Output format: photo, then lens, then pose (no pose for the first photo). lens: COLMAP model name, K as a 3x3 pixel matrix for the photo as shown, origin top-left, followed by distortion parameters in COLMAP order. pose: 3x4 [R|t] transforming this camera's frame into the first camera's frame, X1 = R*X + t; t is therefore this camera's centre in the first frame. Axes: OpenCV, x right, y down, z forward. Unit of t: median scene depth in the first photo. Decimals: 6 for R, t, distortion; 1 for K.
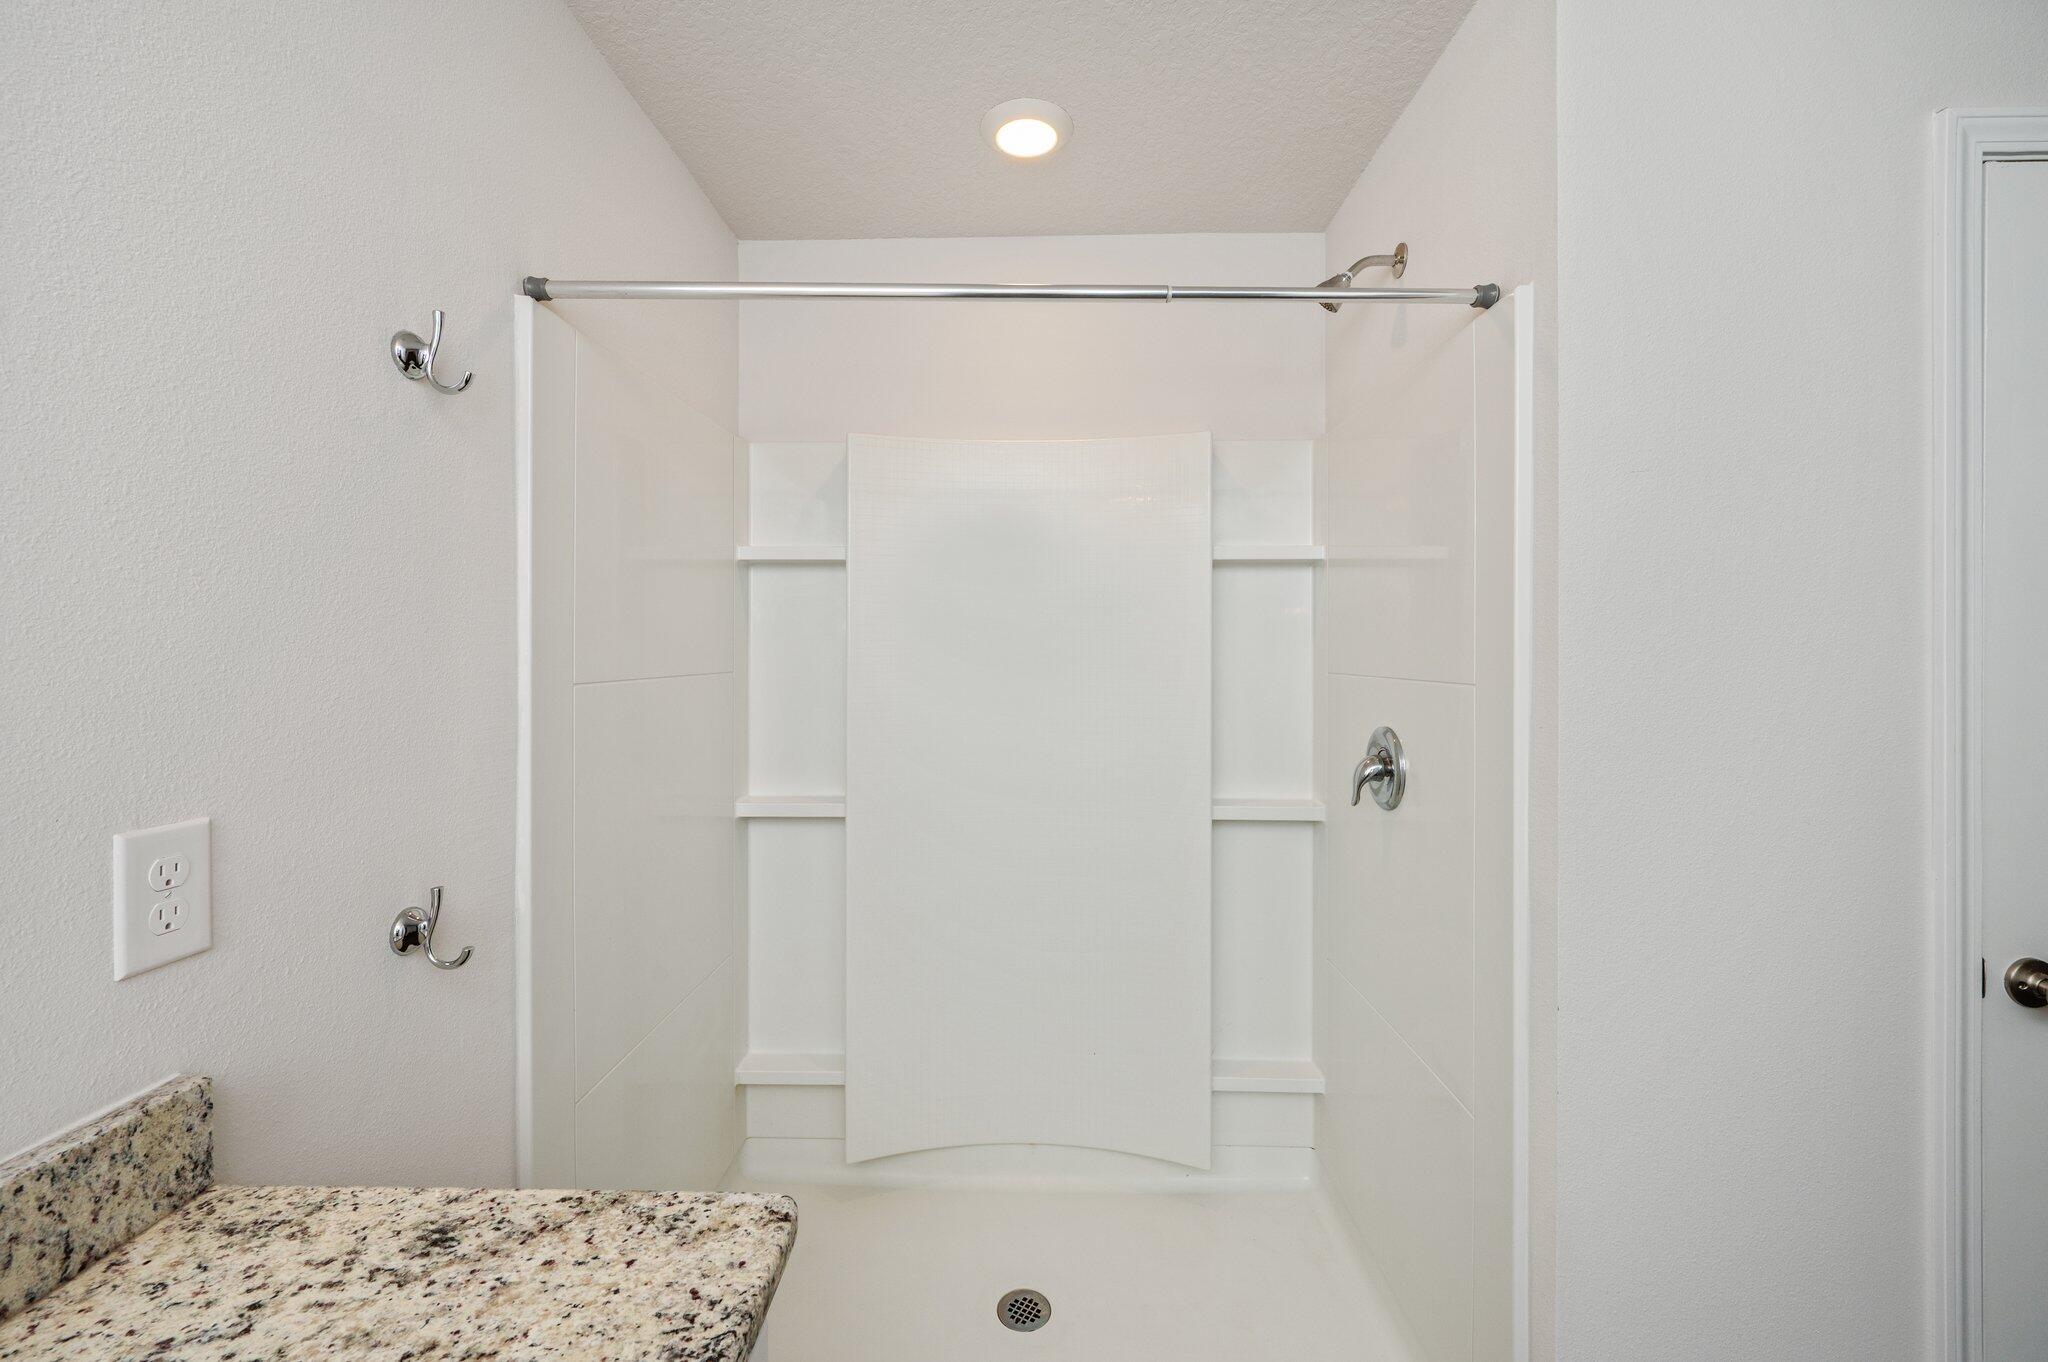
lens RADIAL K [[814.2, 0, 1016.0], [0, 814.2, 642.0], [0, 0, 1]] dist [0.002159, 0.000316]
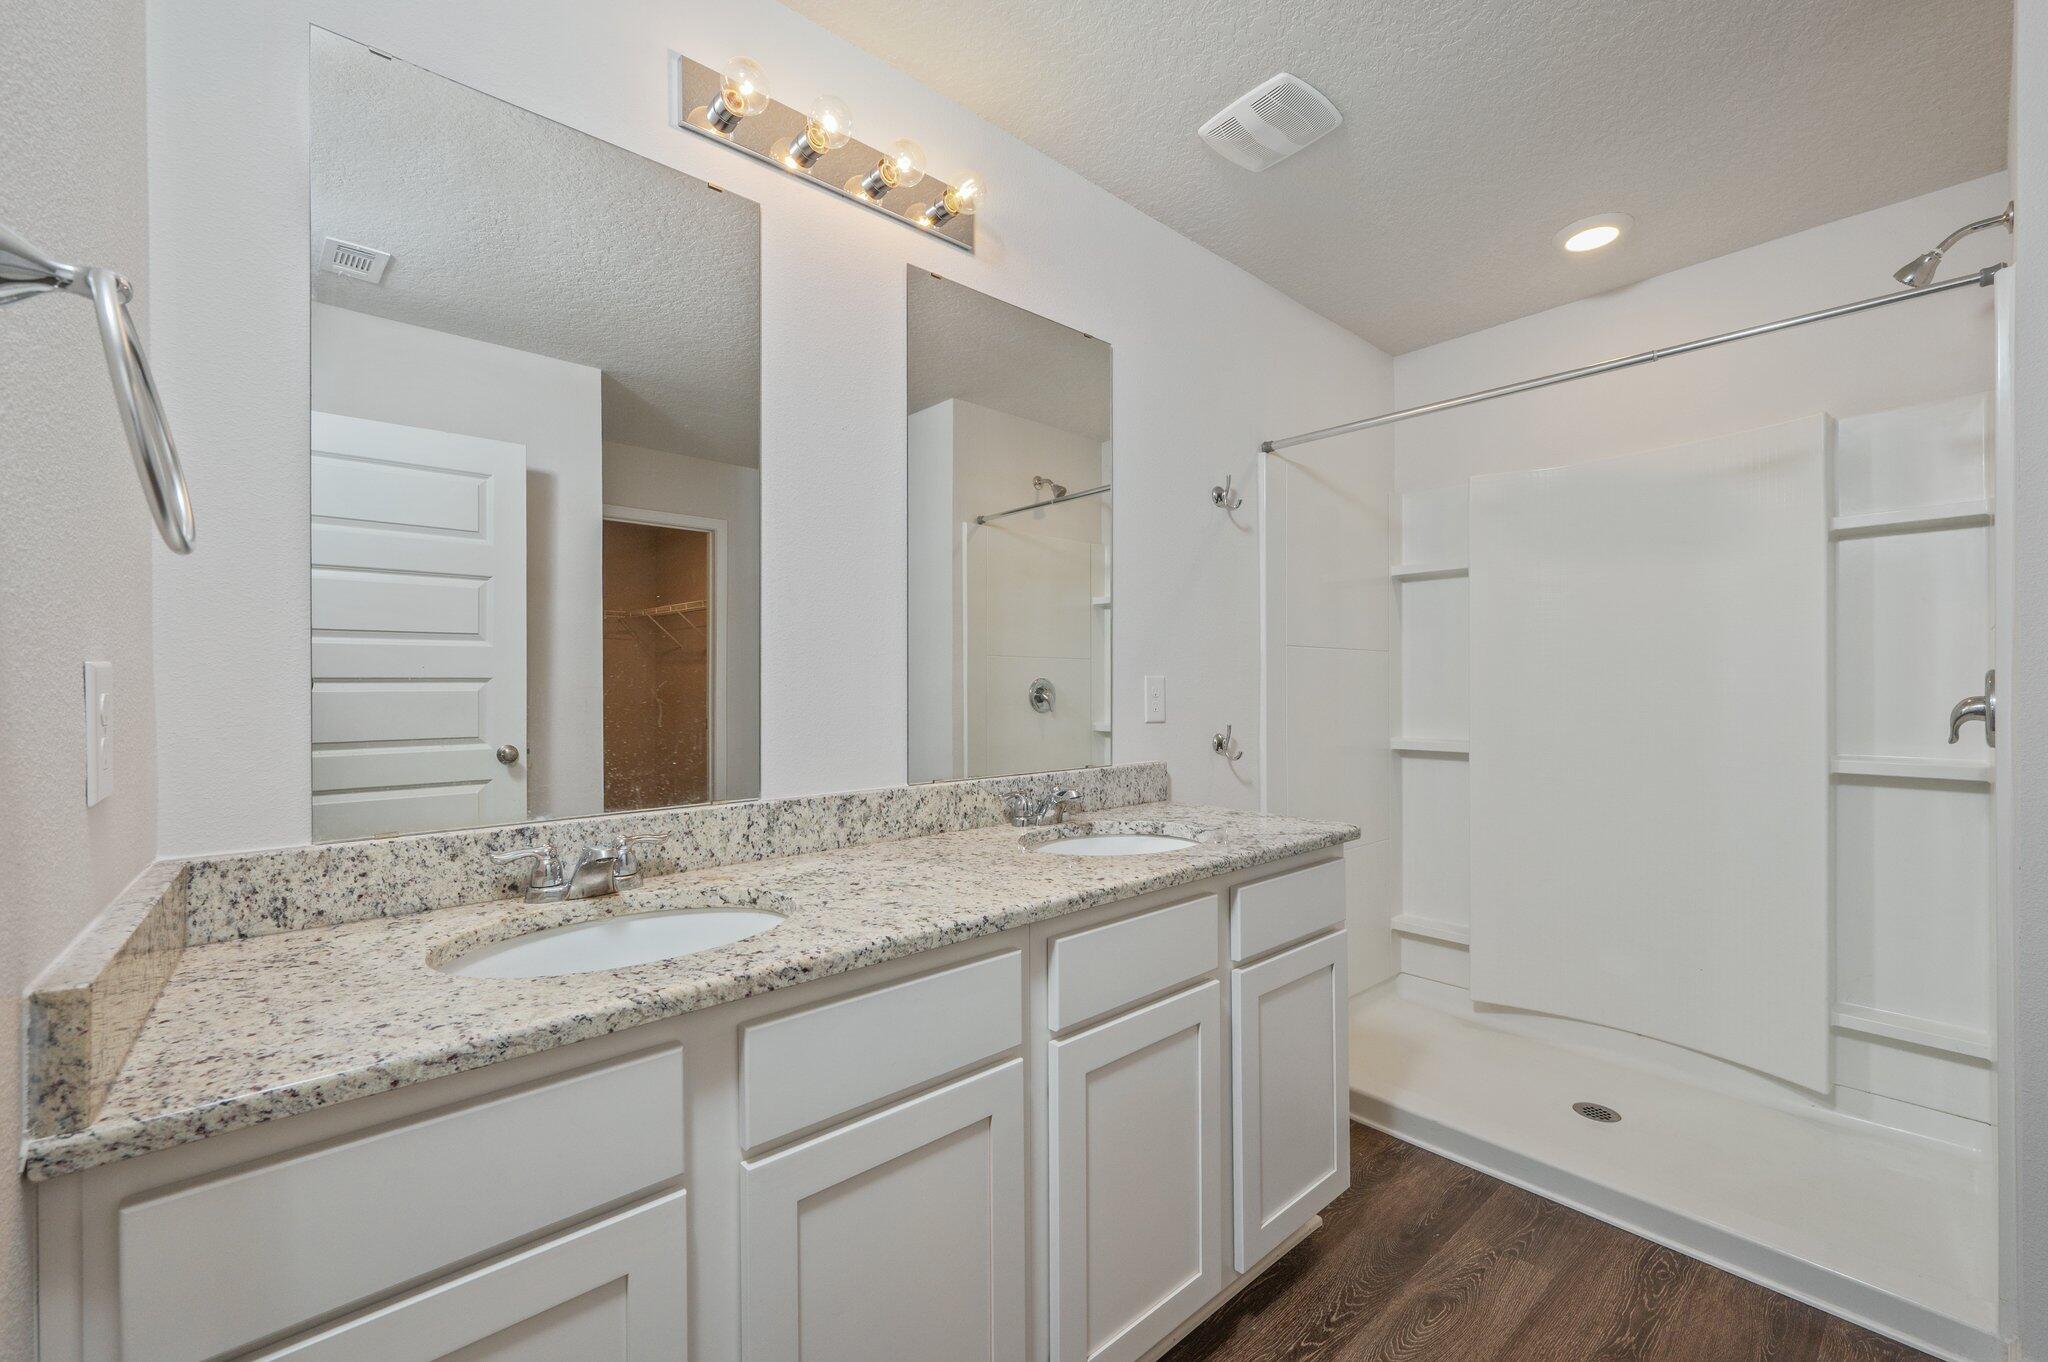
lens RADIAL K [[814.2, 0, 1030.7], [0, 814.2, 690.4], [0, 0, 1]] dist [0.002159, 0.000316]
pose [[0.675916, 0.002291, -0.736975, 0.874698], [0.006534, 0.999937, 0.009101, 0.256589], [0.736949, -0.010967, 0.675859, -1.394727]]
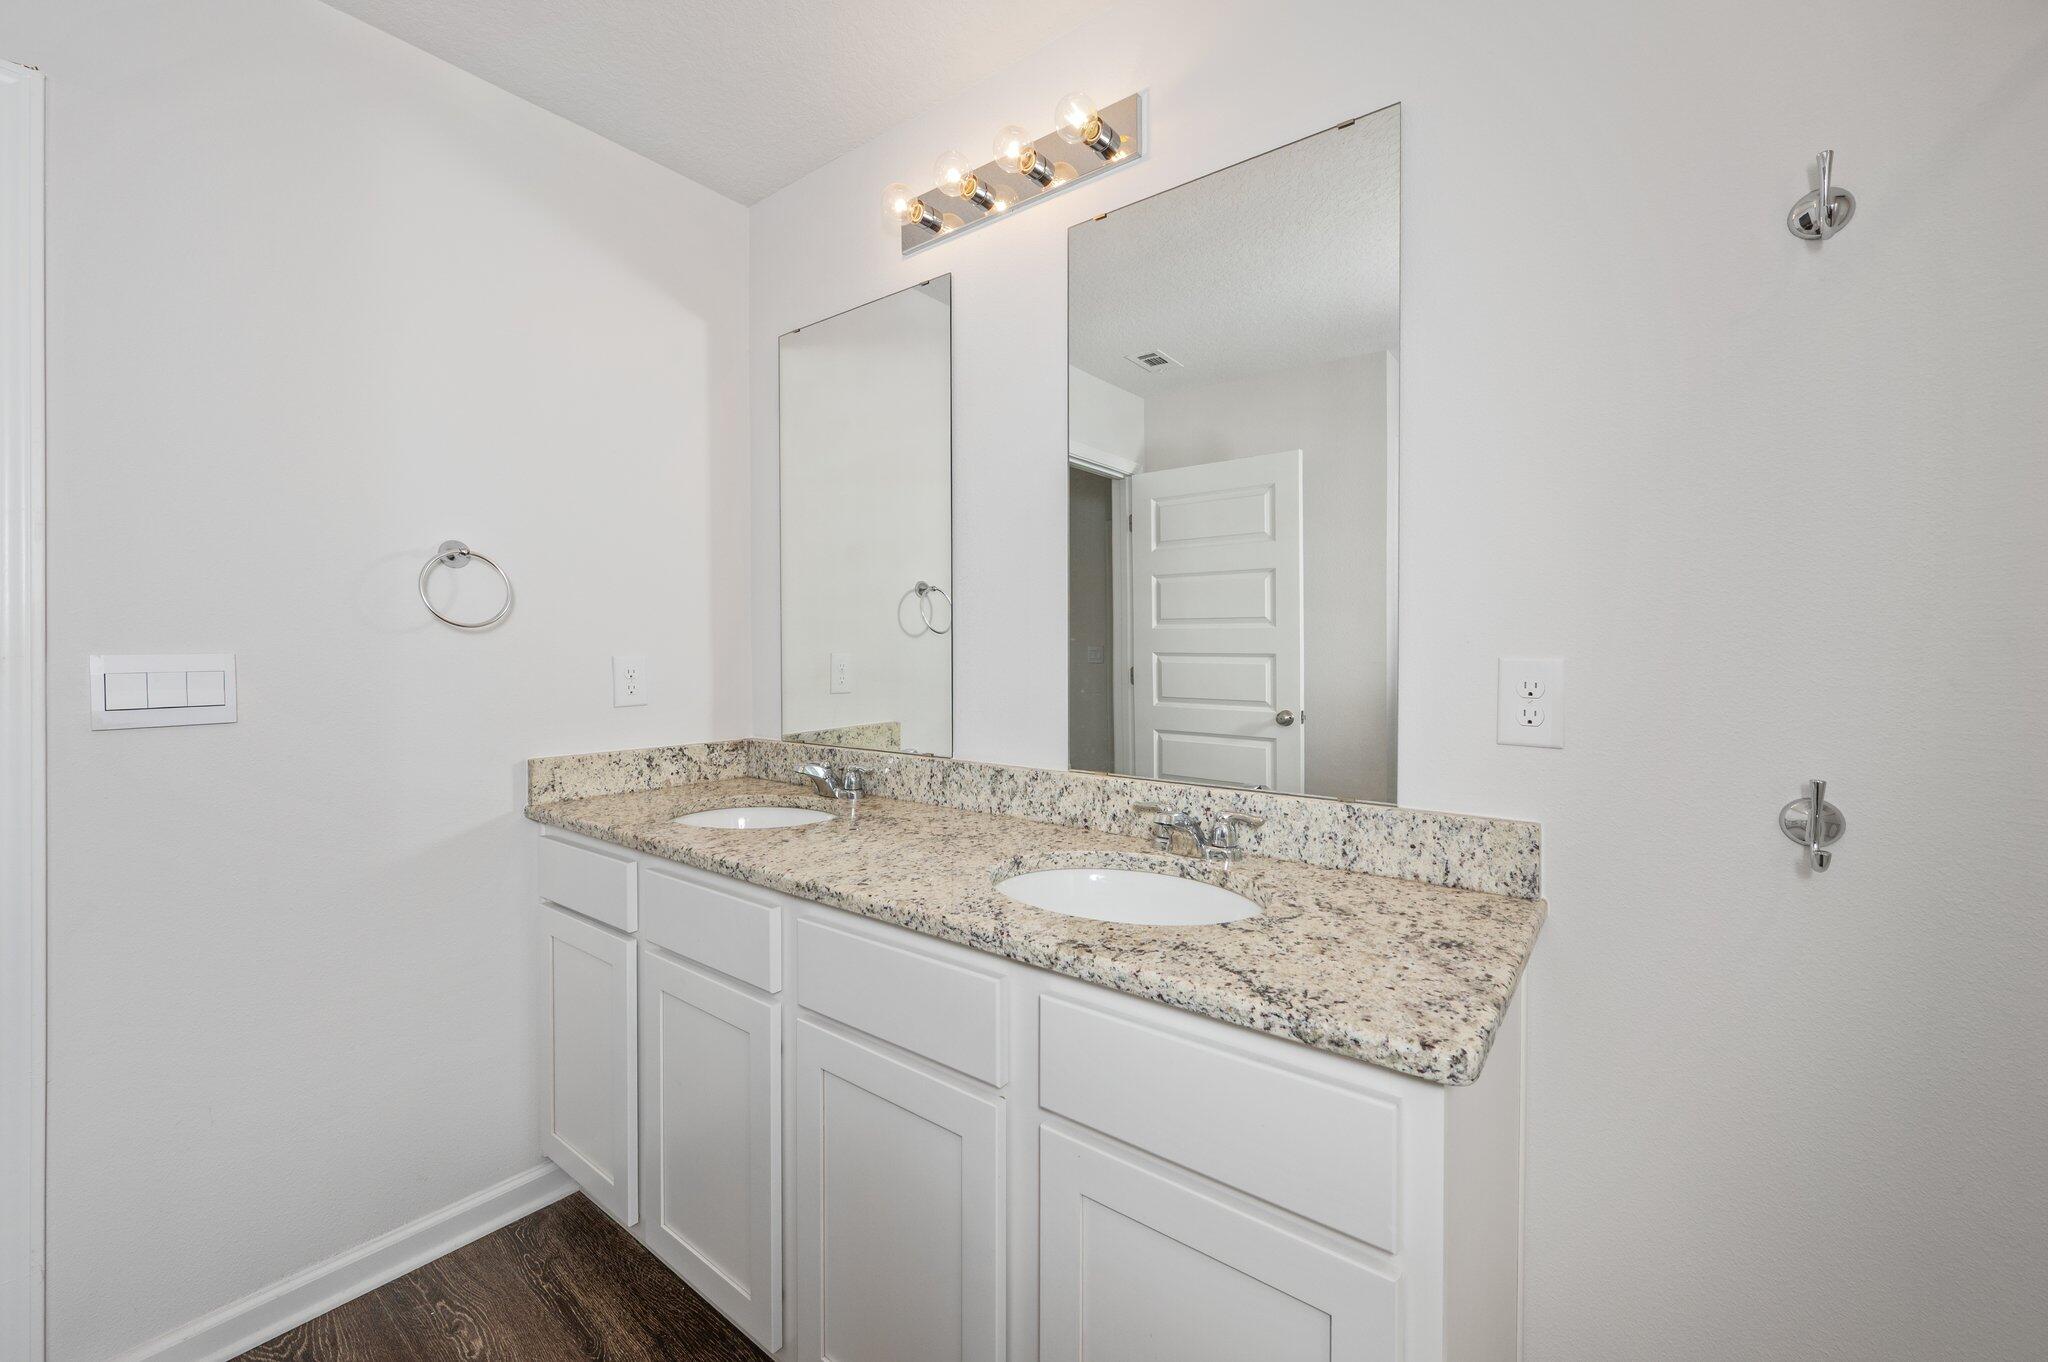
lens RADIAL K [[814.2, 0, 1028.3], [0, 814.2, 655.2], [0, 0, 1]] dist [0.002159, 0.000316]
pose [[-0.584531, 0.001511, -0.811370, 0.795786], [0.001933, 0.999998, 0.000470, 0.228062], [0.811369, -0.001293, -0.584533, 1.174968]]
